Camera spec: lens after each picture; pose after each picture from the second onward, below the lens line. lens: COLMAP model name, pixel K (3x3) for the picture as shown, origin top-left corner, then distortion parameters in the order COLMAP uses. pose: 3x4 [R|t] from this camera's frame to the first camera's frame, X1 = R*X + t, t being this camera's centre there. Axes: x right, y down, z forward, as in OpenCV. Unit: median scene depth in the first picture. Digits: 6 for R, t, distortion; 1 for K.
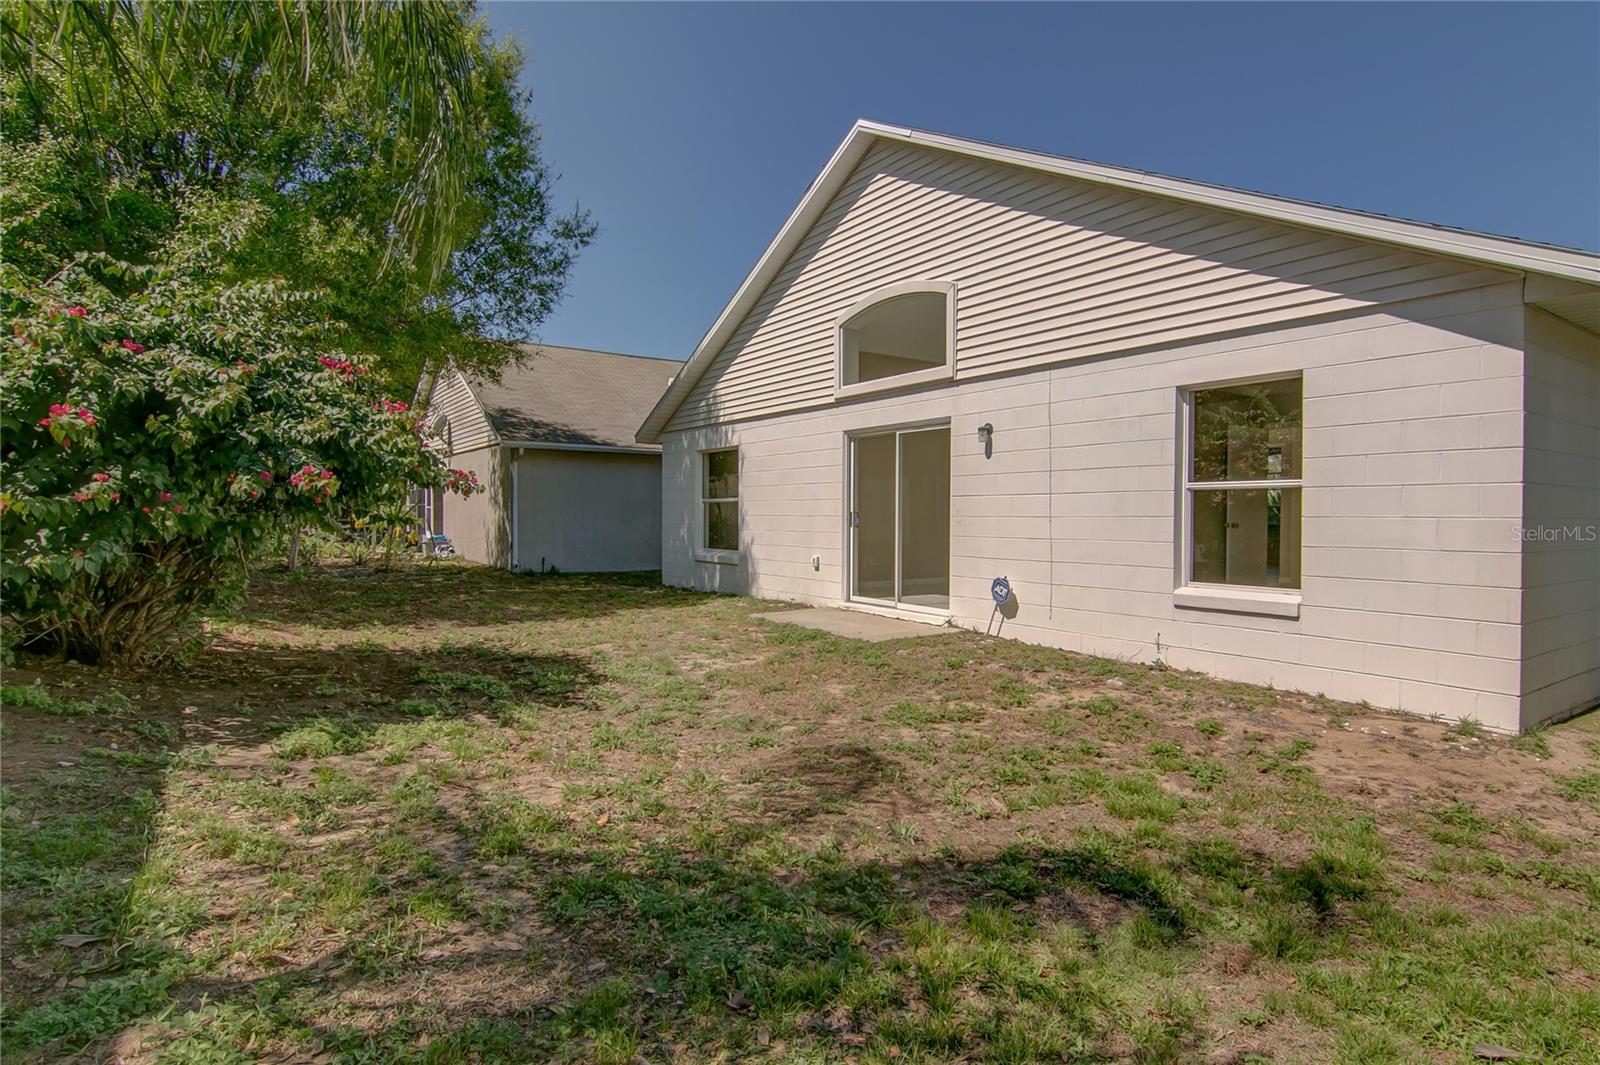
lens RADIAL K [[809.8, 0, 803.0], [0, 809.8, 526.5], [0, 0, 1]] dist [-0.001537, -0.000189]
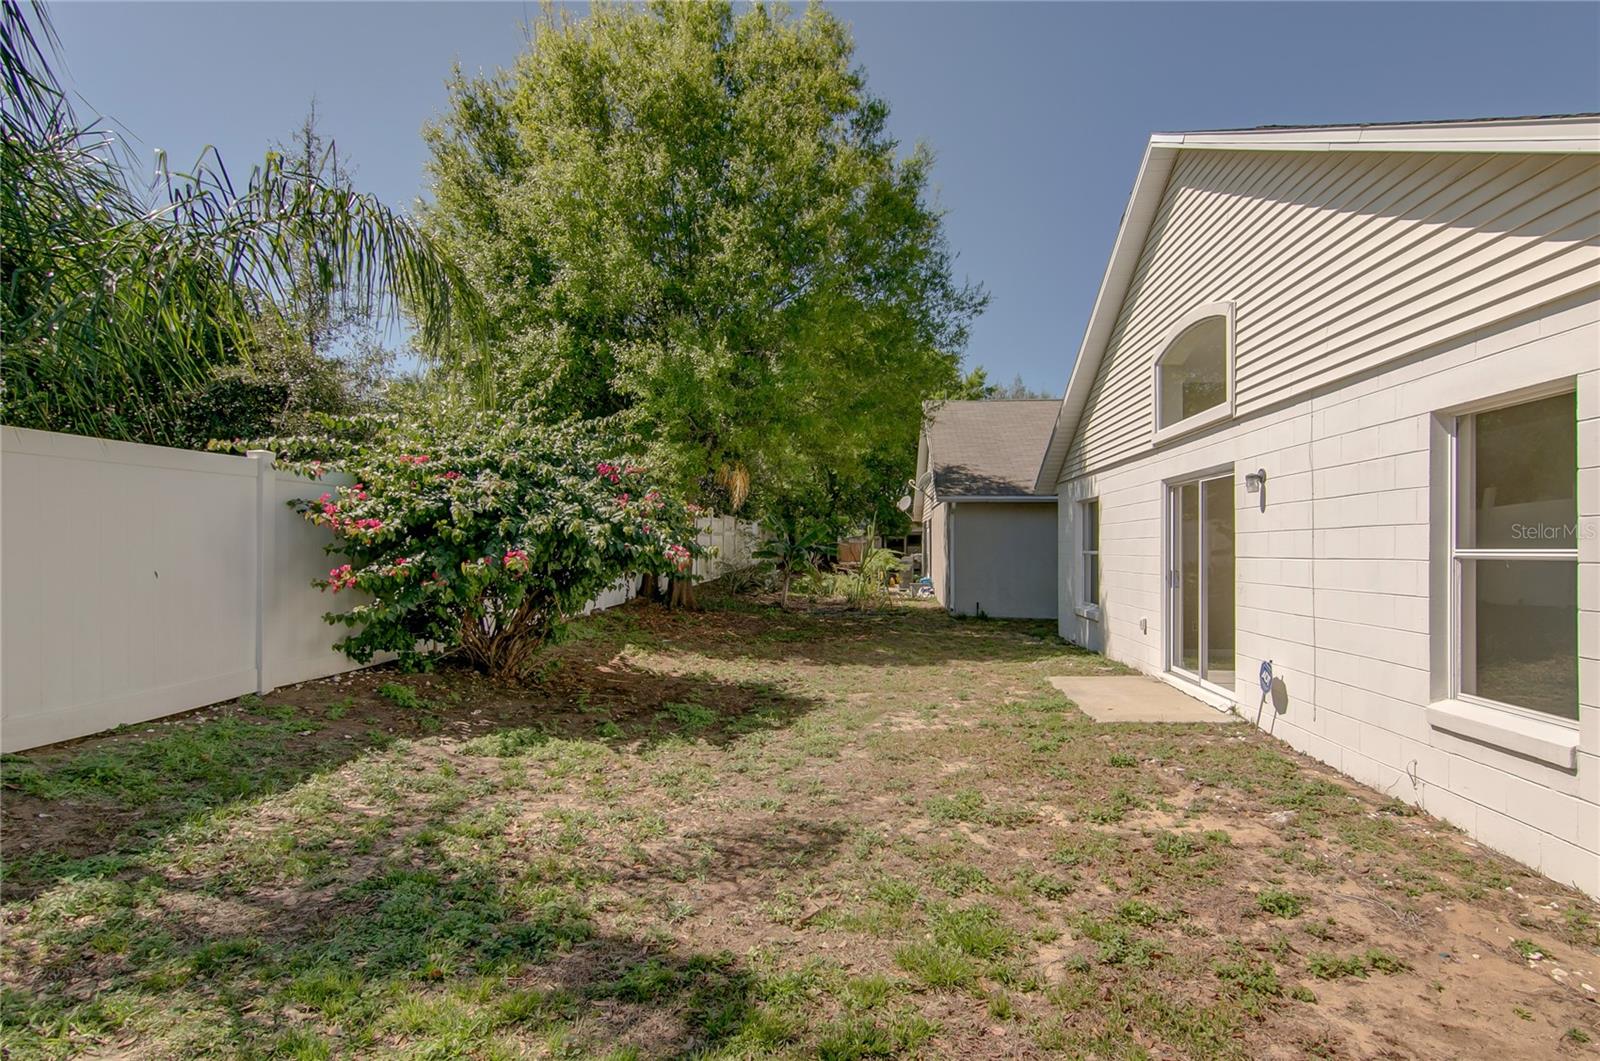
lens RADIAL K [[789.8, 0, 857.4], [0, 789.8, 552.0], [0, 0, 1]] dist [-0.004648, -0.000354]
pose [[0.803325, -0.001194, -0.595540, 0.355508], [-0.007153, 0.999907, -0.011653, -0.030481], [0.595498, 0.013621, 0.803241, 0.119497]]
